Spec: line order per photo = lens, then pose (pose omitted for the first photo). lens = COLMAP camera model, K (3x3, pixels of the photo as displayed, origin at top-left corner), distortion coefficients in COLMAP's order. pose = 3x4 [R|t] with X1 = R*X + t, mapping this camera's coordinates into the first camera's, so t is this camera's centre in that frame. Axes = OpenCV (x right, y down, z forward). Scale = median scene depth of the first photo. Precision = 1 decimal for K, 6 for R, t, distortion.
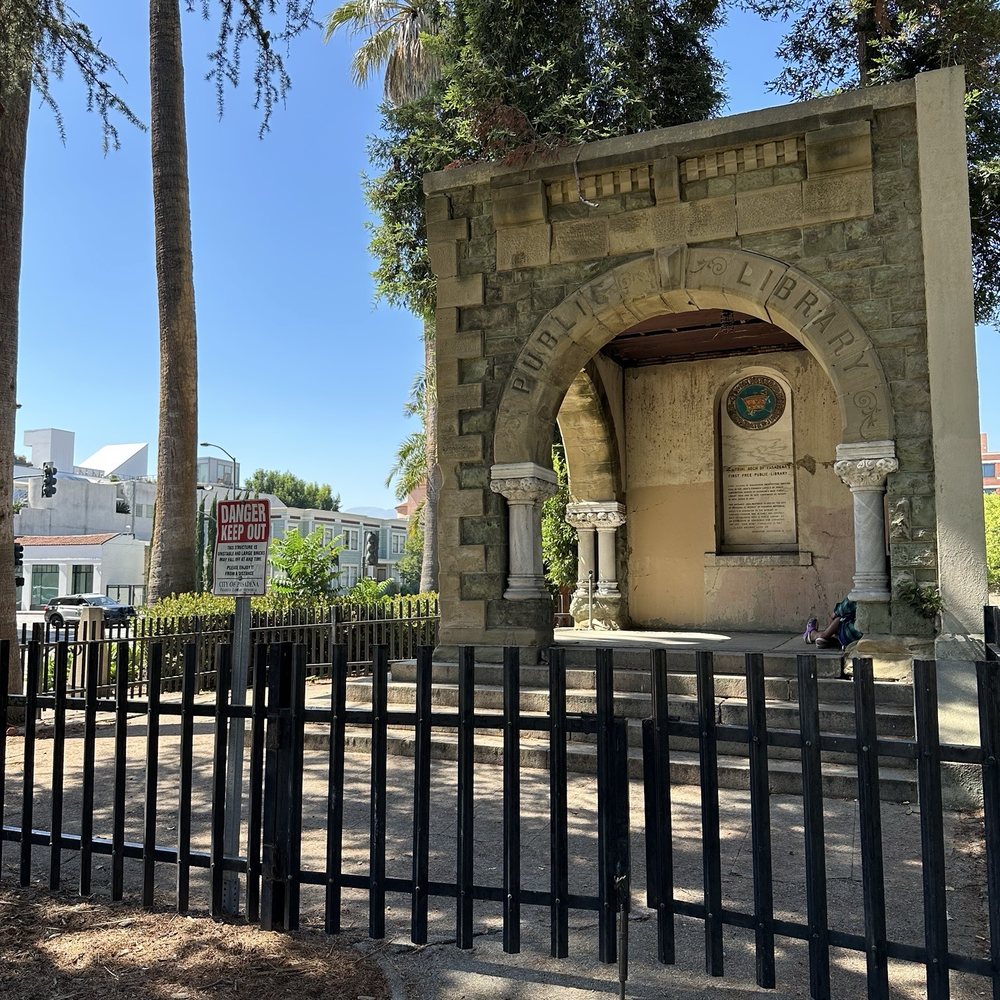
lens RADIAL K [[963.4, 0, 500.0], [0, 963.4, 500.0], [0, 0, 1]] dist [0.132403, -0.271293]
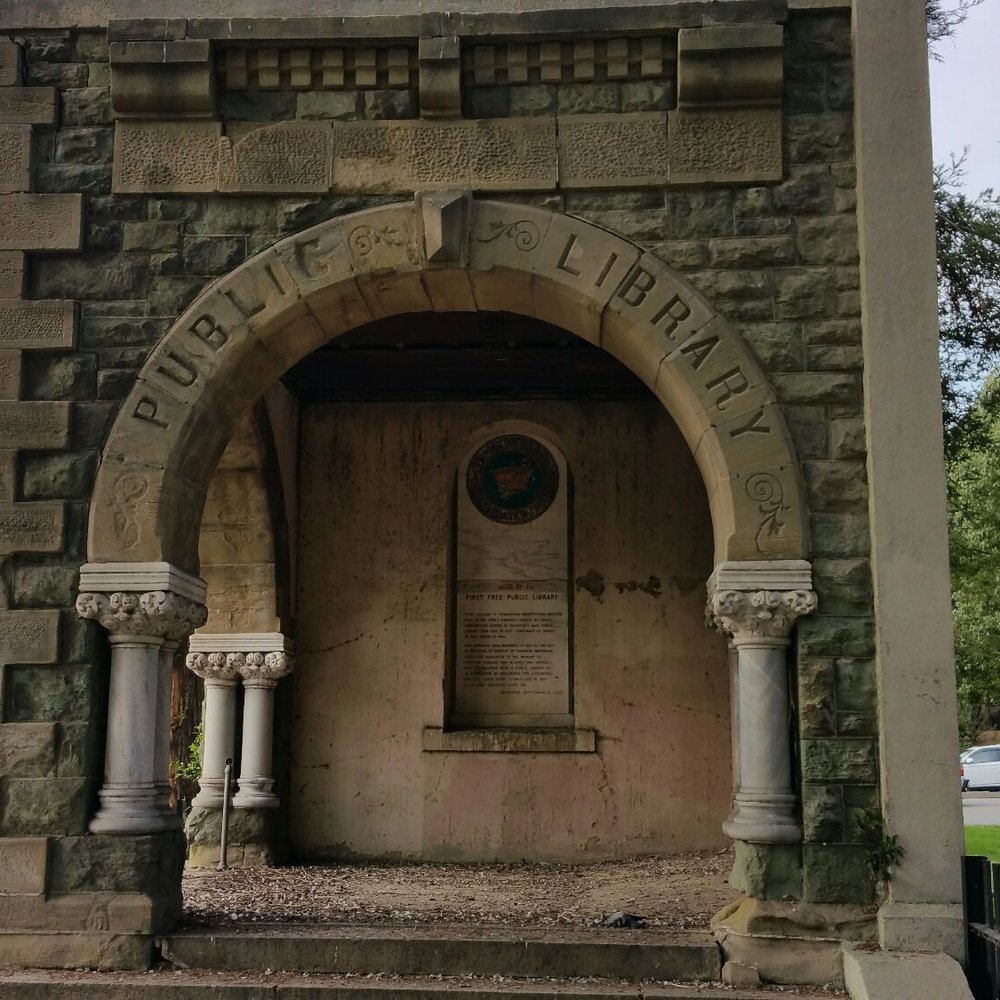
lens RADIAL K [[1462.3, 0, 500.0], [0, 1462.3, 500.0], [0, 0, 1]] dist [0.107069, -0.088903]
pose [[0.947341, 0.067828, 0.312961, -0.045913], [-0.043160, 0.995438, -0.085094, -0.012468], [-0.317305, 0.067106, 0.945946, 0.197389]]
